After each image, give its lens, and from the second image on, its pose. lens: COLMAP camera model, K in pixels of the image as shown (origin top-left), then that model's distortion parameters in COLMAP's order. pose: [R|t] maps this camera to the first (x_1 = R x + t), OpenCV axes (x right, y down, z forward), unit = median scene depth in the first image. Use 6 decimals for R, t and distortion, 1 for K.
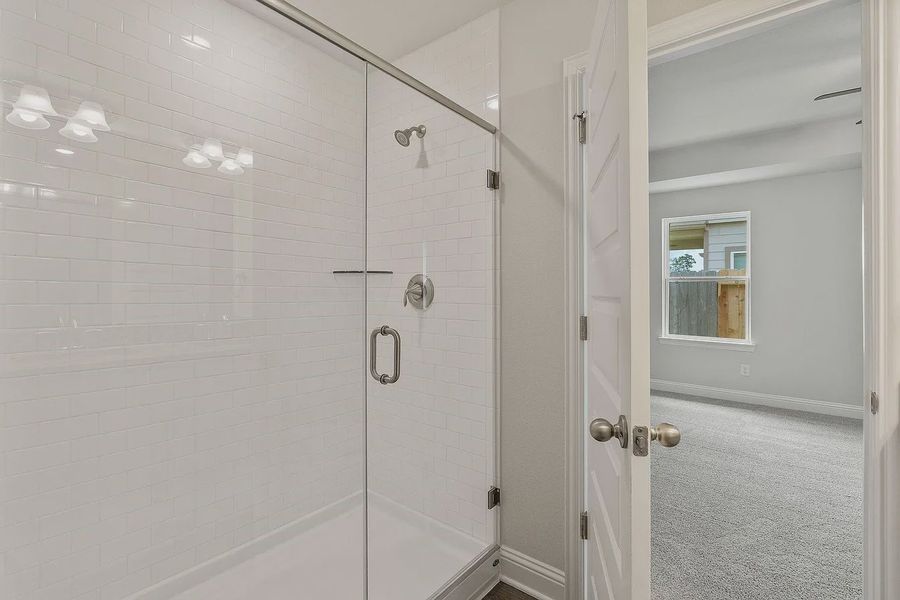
lens RADIAL K [[415.5, 0, 419.8], [0, 415.5, 288.0], [0, 0, 1]] dist [0.000218, -0.000130]
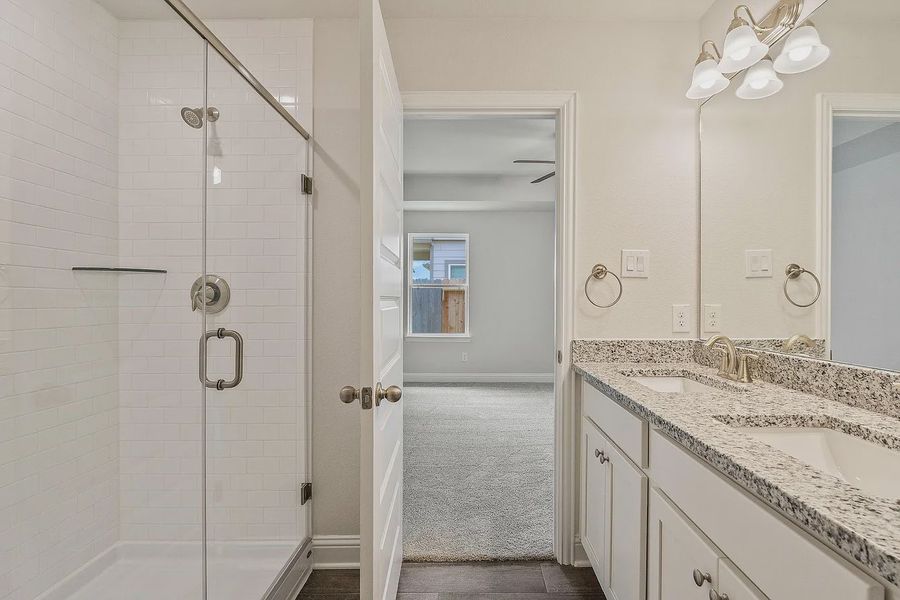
lens RADIAL K [[451.5, 0, 449.5], [0, 451.5, 302.4], [0, 0, 1]] dist [-0.001163, 0.000595]
pose [[0.773100, -0.009494, 0.634213, -0.220071], [-0.000564, 0.999877, 0.015655, 0.010954], [-0.634284, -0.012461, 0.772999, -0.076907]]
